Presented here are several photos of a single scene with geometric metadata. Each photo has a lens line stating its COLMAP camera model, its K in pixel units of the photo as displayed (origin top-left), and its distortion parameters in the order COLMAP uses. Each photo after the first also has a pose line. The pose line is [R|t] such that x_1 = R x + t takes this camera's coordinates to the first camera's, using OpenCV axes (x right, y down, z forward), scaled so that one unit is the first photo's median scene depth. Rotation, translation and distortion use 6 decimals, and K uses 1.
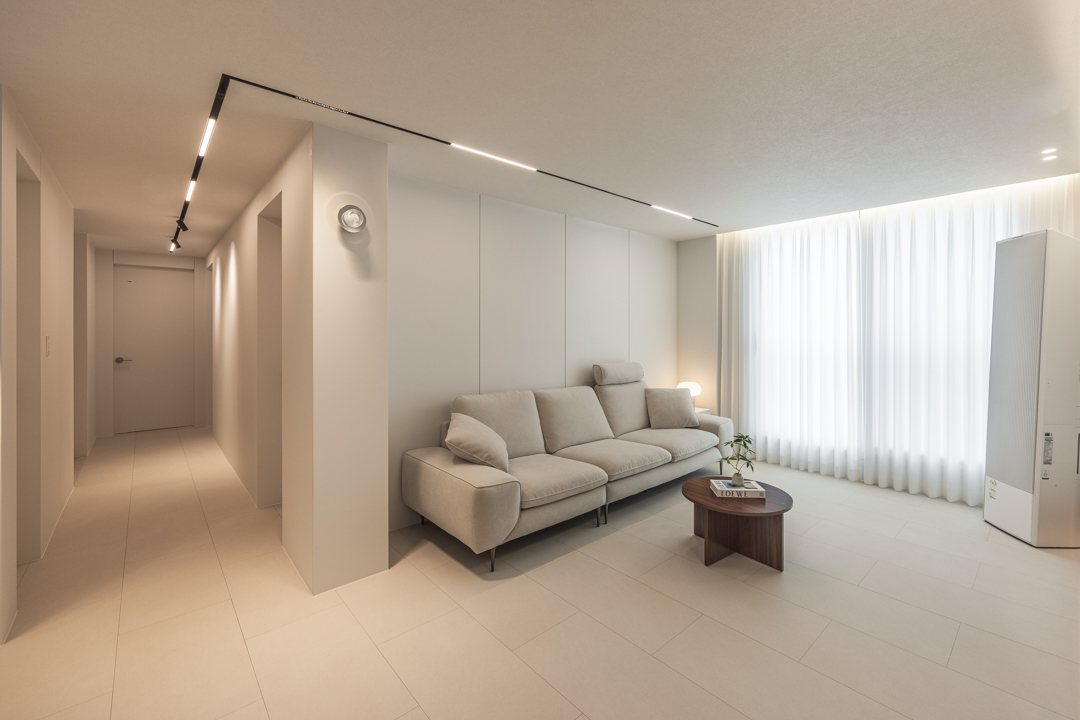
lens RADIAL K [[451.2, 0, 539.6], [0, 451.2, 340.4], [0, 0, 1]] dist [0.000439, -0.000014]
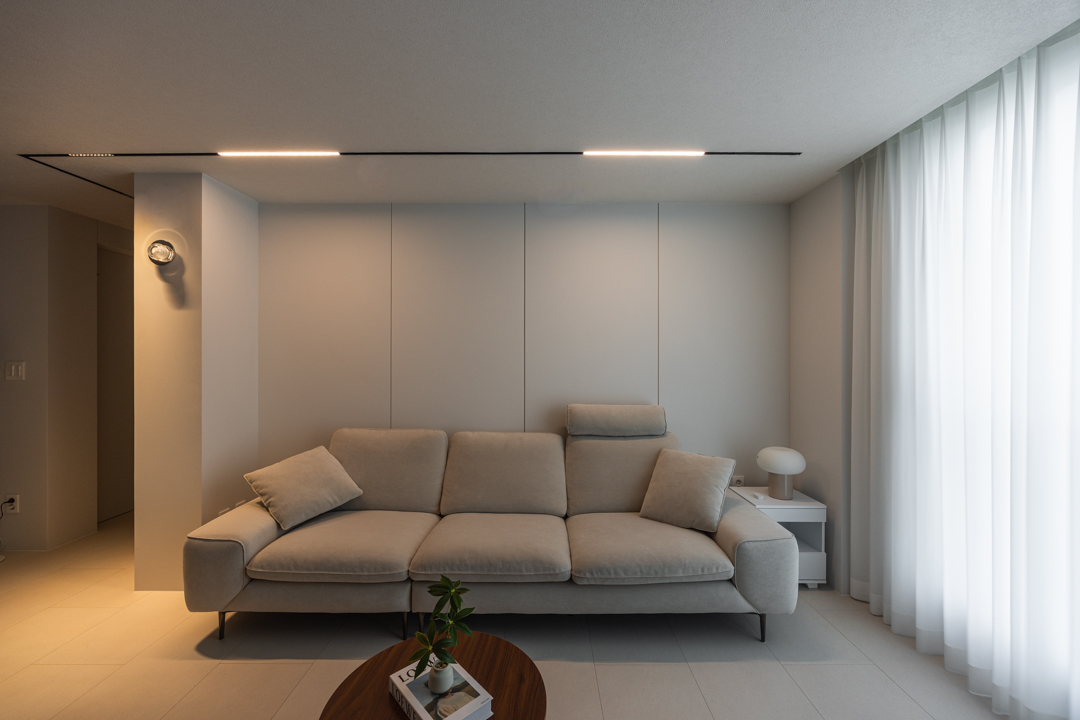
lens RADIAL K [[437.2, 0, 540.0], [0, 437.2, 360.0], [0, 0, 1]] dist [0.000366, 0.000051]
pose [[0.751005, 0.002446, -0.660291, 0.561268], [-0.011822, 0.999883, -0.009742, -0.008869], [0.660190, 0.015123, 0.750946, 0.485235]]
